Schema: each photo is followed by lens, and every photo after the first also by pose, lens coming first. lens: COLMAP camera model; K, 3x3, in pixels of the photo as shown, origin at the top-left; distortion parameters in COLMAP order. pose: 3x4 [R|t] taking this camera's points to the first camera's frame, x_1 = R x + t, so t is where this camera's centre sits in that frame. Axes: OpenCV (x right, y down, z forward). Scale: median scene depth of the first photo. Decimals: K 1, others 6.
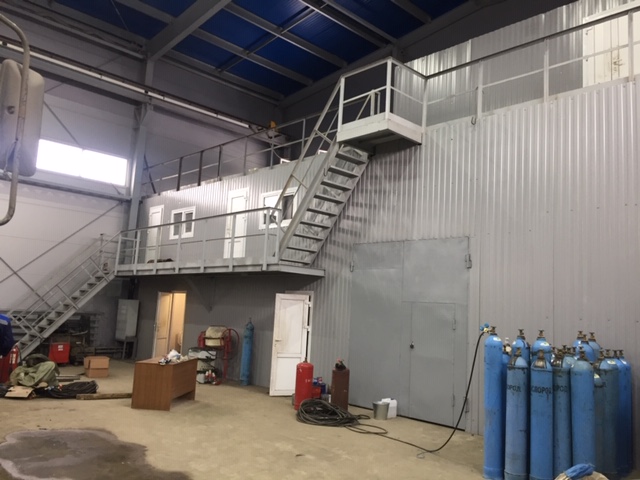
lens RADIAL K [[537.2, 0, 322.4], [0, 537.2, 241.1], [0, 0, 1]] dist [0.069316, -0.092540]
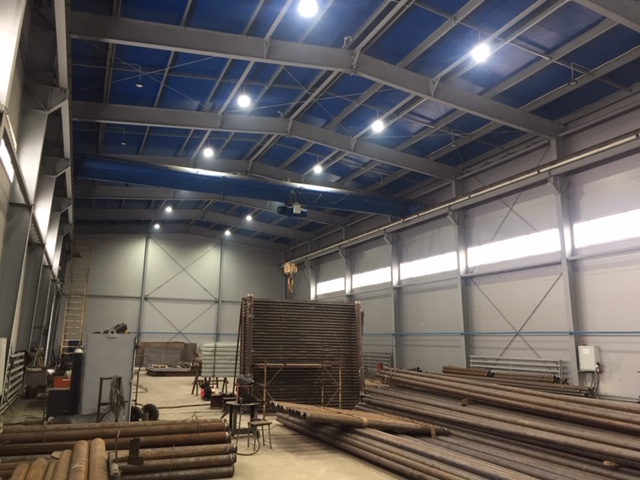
lens RADIAL K [[537.2, 0, 313.3], [0, 537.2, 242.8], [0, 0, 1]] dist [0.069316, -0.092540]
pose [[-0.345004, -0.234556, -0.908821, 0.943575], [0.090367, 0.955473, -0.280901, 0.174147], [0.934241, -0.179039, -0.308446, 0.928364]]
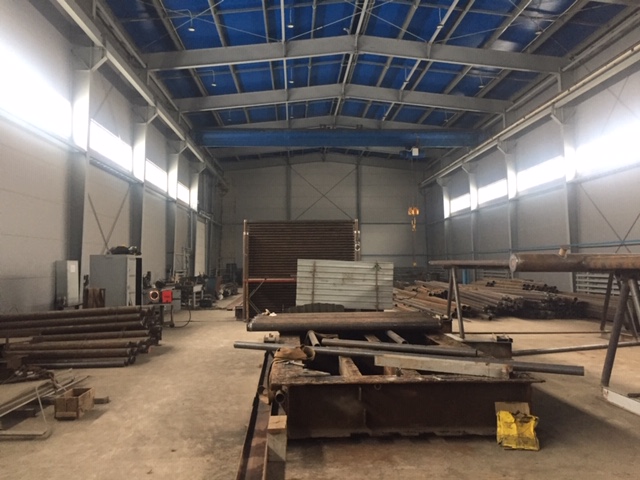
lens RADIAL K [[537.2, 0, 316.3], [0, 537.2, 242.5], [0, 0, 1]] dist [0.069316, -0.092540]
pose [[-0.649881, -0.082897, -0.755502, 0.820042], [0.075050, 0.982177, -0.172327, 0.211815], [0.756322, -0.168693, -0.632076, 1.199481]]
